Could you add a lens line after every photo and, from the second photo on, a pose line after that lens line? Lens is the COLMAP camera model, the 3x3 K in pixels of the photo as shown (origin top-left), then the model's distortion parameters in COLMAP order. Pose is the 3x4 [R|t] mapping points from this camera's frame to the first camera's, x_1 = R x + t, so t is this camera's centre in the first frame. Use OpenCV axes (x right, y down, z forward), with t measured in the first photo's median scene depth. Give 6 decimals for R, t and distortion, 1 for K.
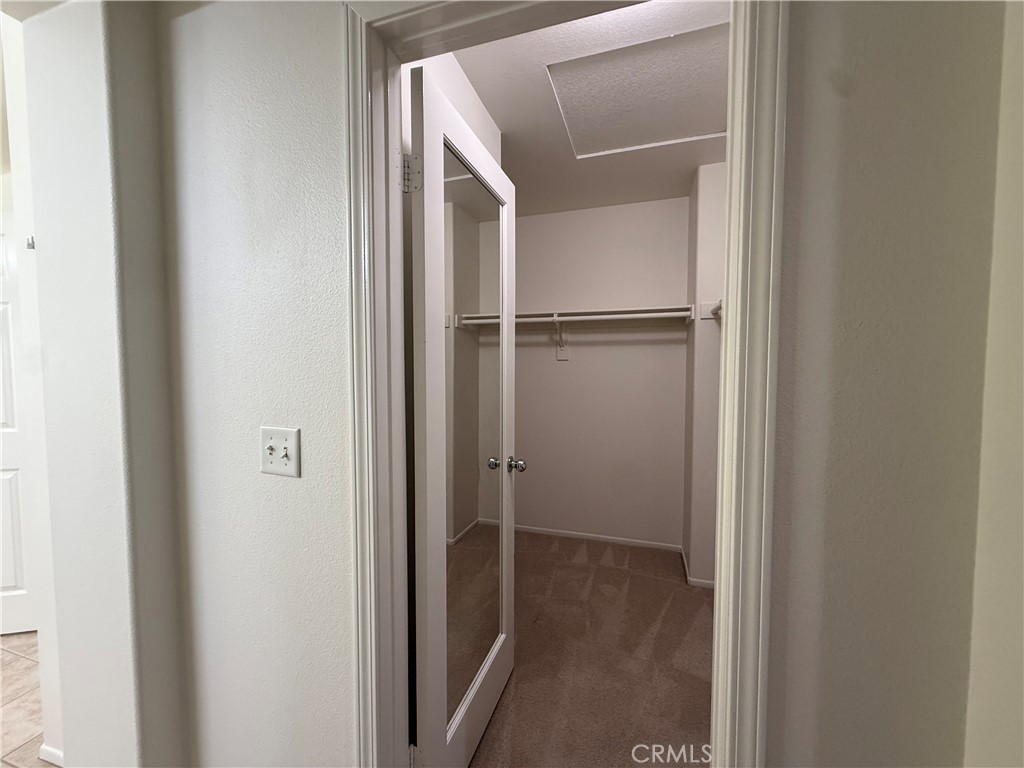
lens RADIAL K [[411.0, 0, 512.0], [0, 411.0, 384.0], [0, 0, 1]] dist [0.000315, 0.000098]
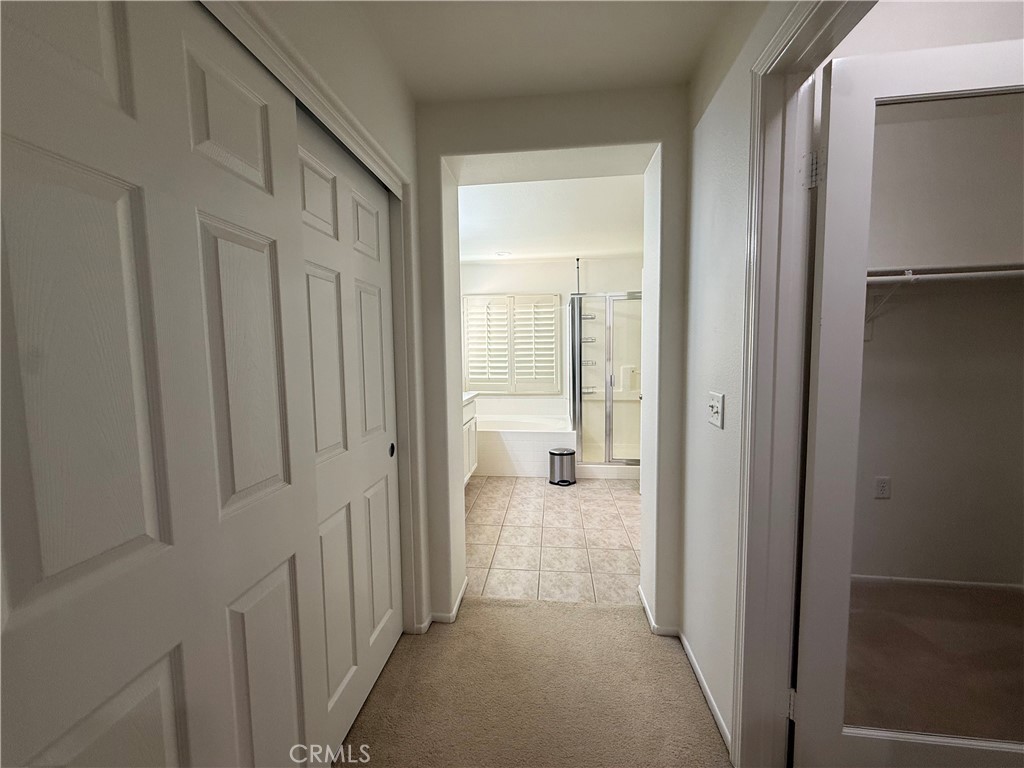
lens RADIAL K [[411.0, 0, 512.0], [0, 411.0, 384.0], [0, 0, 1]] dist [0.000315, 0.000098]
pose [[0.192422, 0.067730, -0.978972, 0.698719], [-0.034963, 0.997455, 0.062137, 0.011009], [0.980689, 0.022271, 0.194300, 0.021570]]
